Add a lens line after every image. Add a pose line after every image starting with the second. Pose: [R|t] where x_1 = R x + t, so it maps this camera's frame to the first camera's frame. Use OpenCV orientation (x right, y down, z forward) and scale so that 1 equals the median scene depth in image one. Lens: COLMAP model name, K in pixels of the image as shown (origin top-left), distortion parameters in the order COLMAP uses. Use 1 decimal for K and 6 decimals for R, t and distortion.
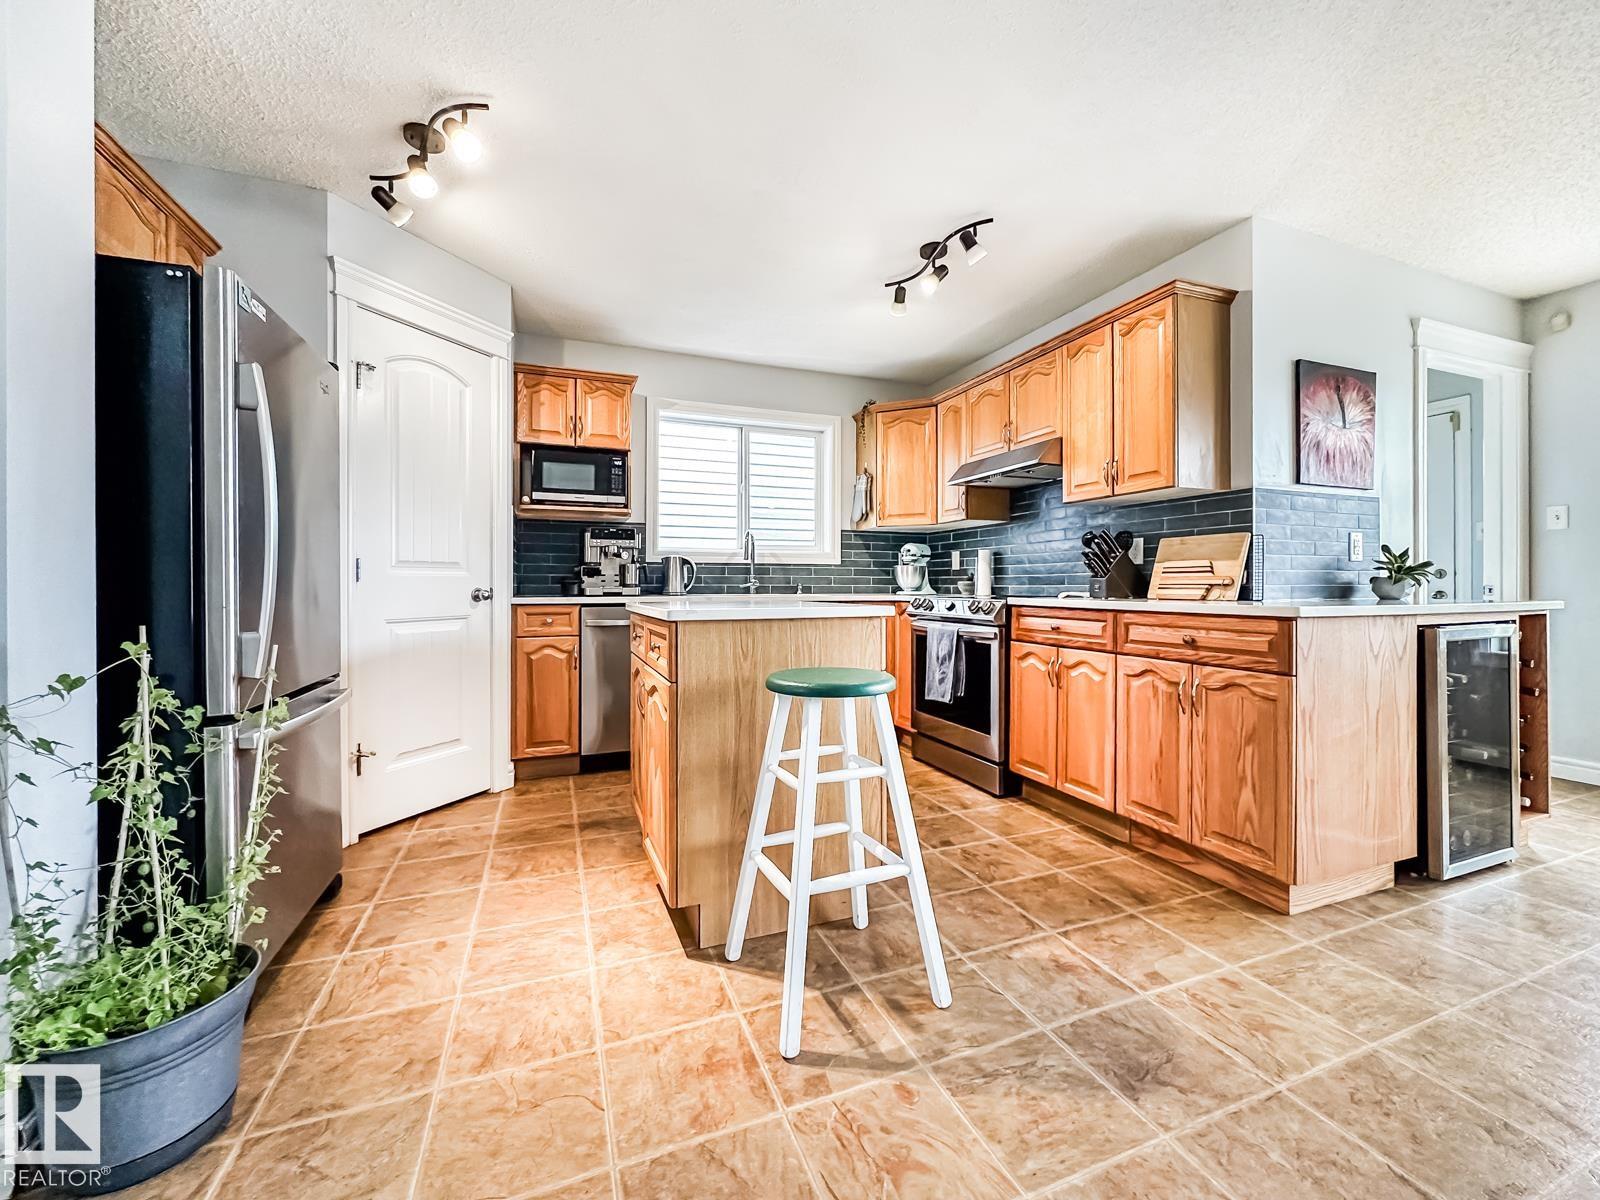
lens RADIAL K [[646.8, 0, 793.3], [0, 646.8, 589.0], [0, 0, 1]] dist [-0.001654, -0.000503]
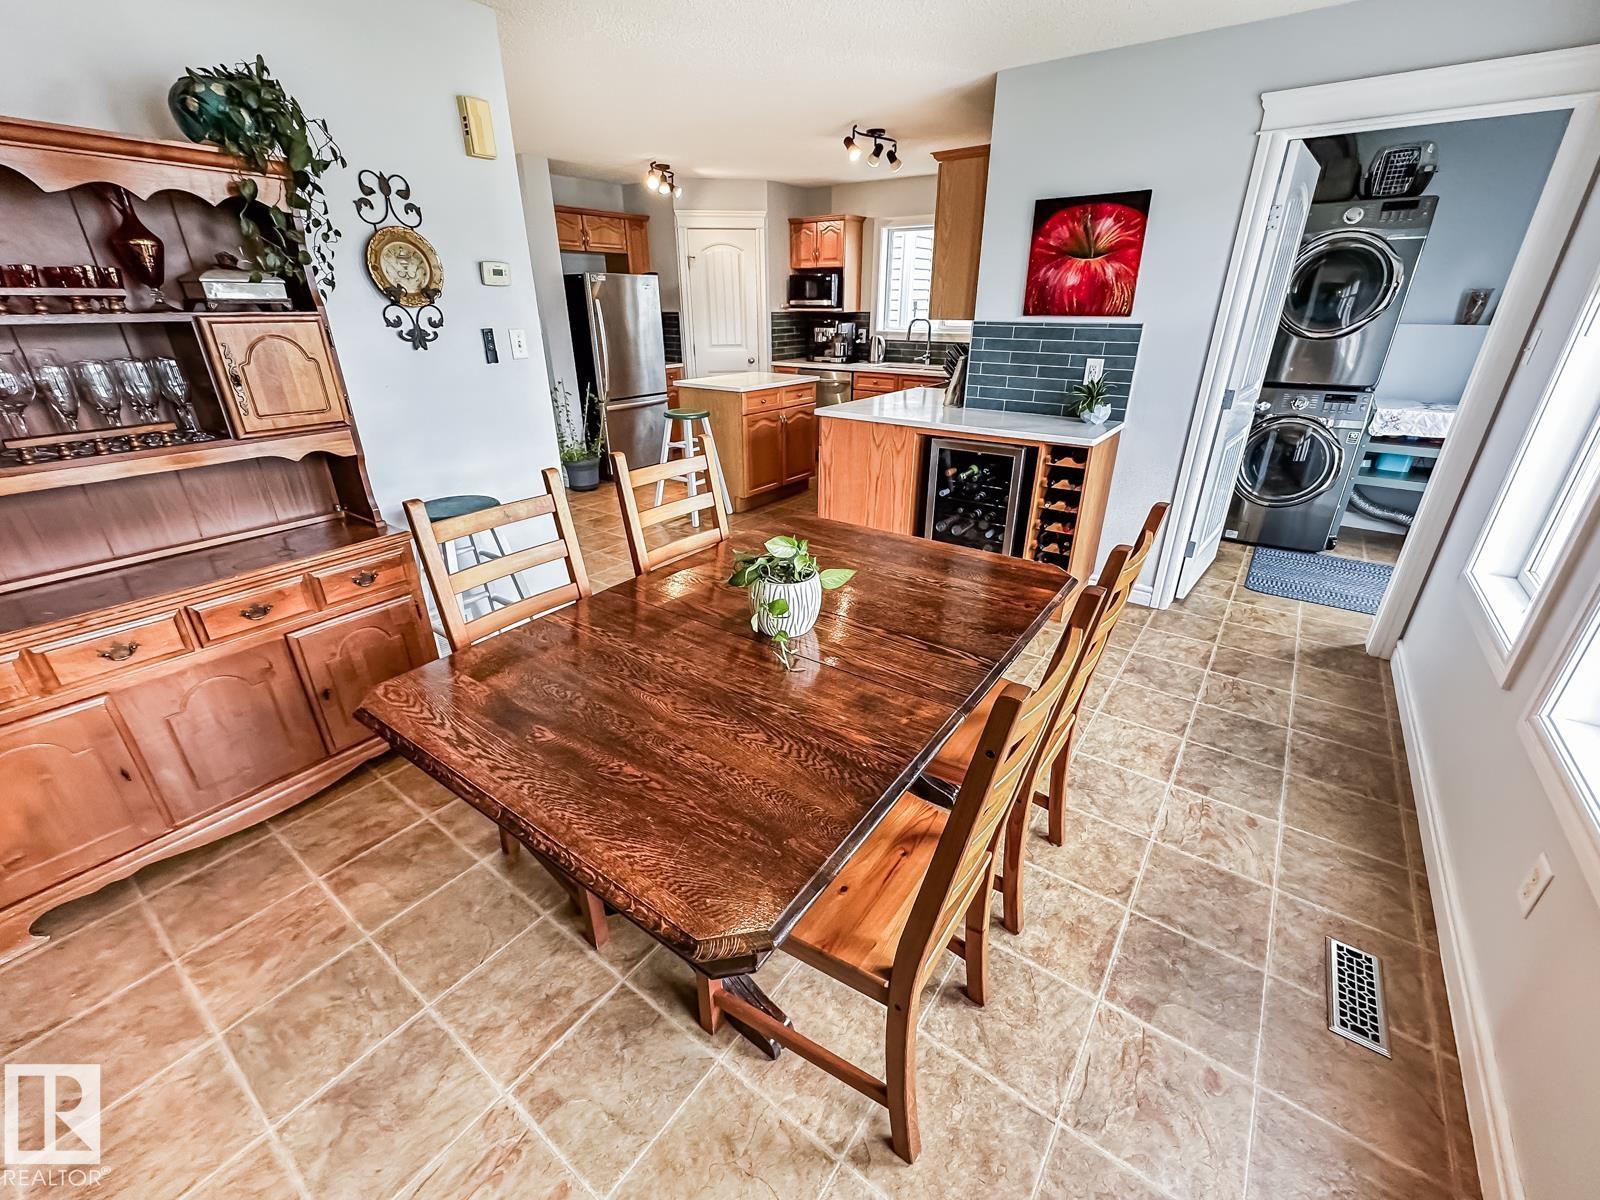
lens RADIAL K [[646.8, 0, 791.6], [0, 646.8, 597.4], [0, 0, 1]] dist [-0.001654, -0.000503]
pose [[0.533618, 0.351983, -0.768999, 1.711845], [-0.001750, 0.909735, 0.415186, -0.188568], [0.845724, -0.220205, 0.486067, -0.104176]]
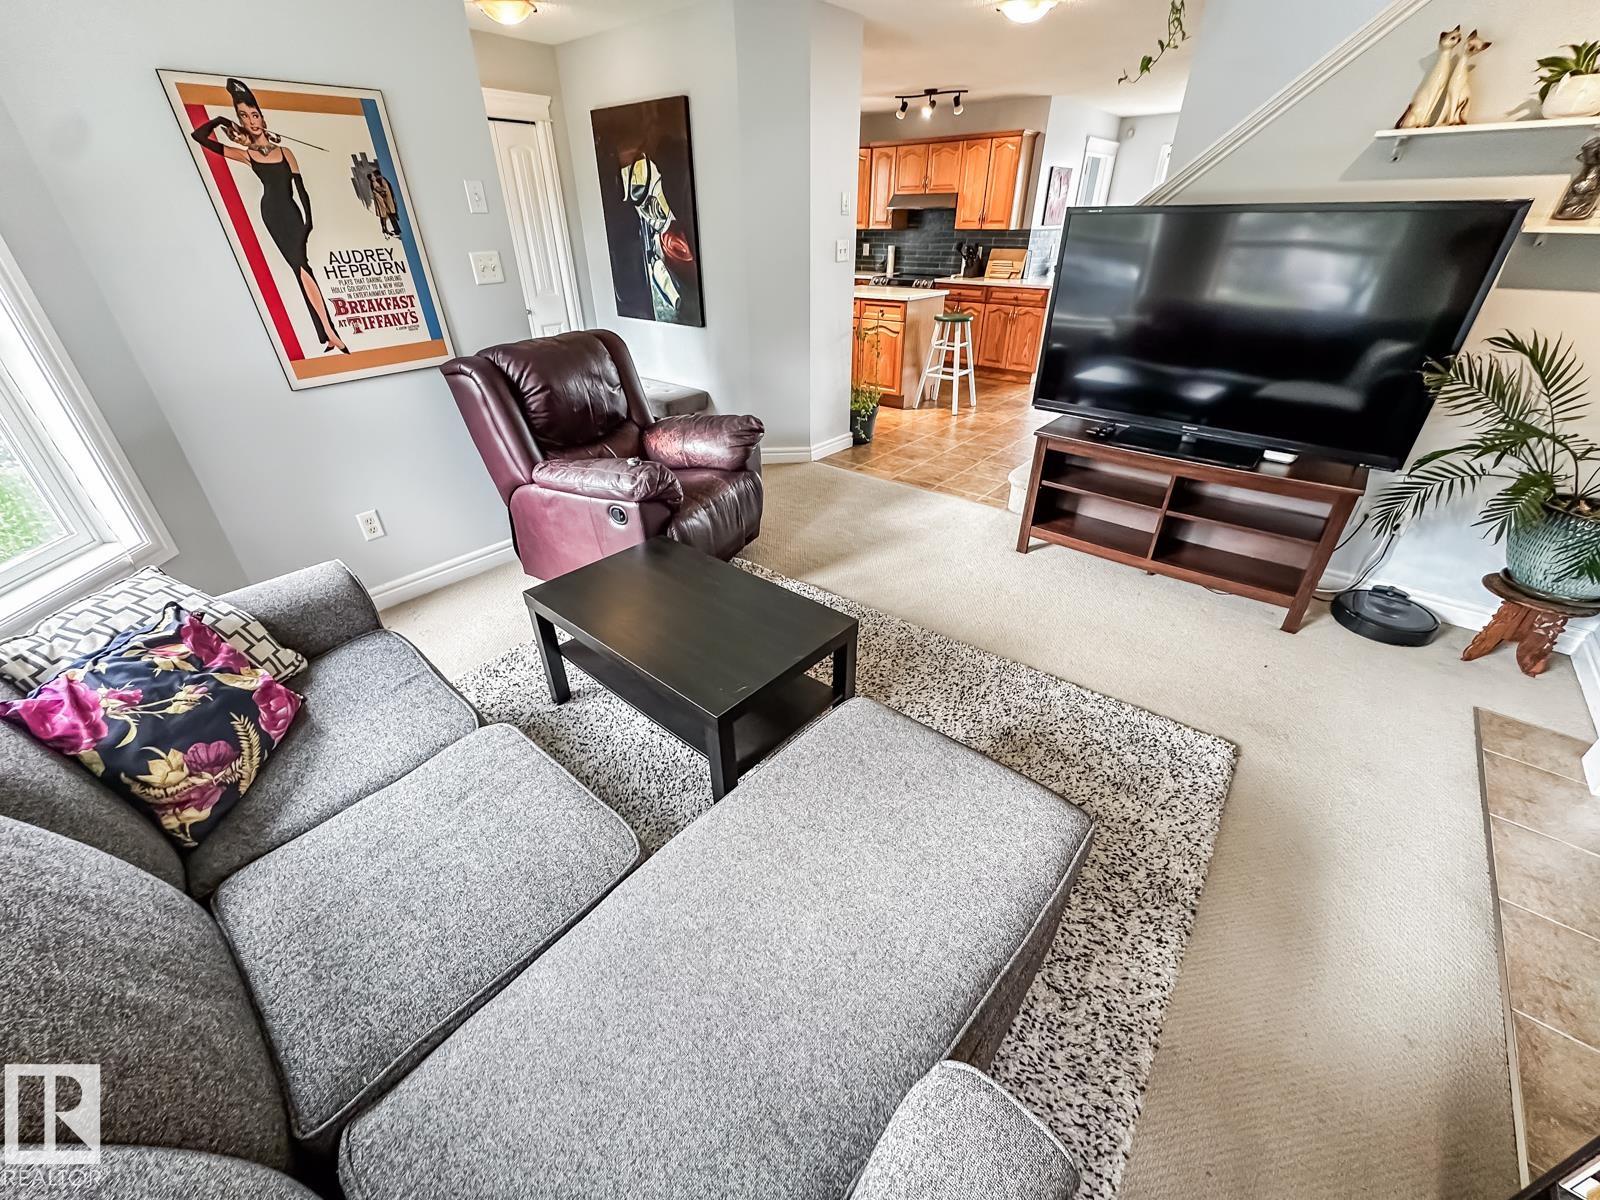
lens RADIAL K [[646.8, 0, 788.3], [0, 646.8, 595.8], [0, 0, 1]] dist [-0.001654, -0.000503]
pose [[0.883087, -0.245630, 0.399779, -1.466679], [0.014477, 0.865886, 0.500032, -0.186872], [-0.468986, -0.435784, 0.768208, -1.106945]]
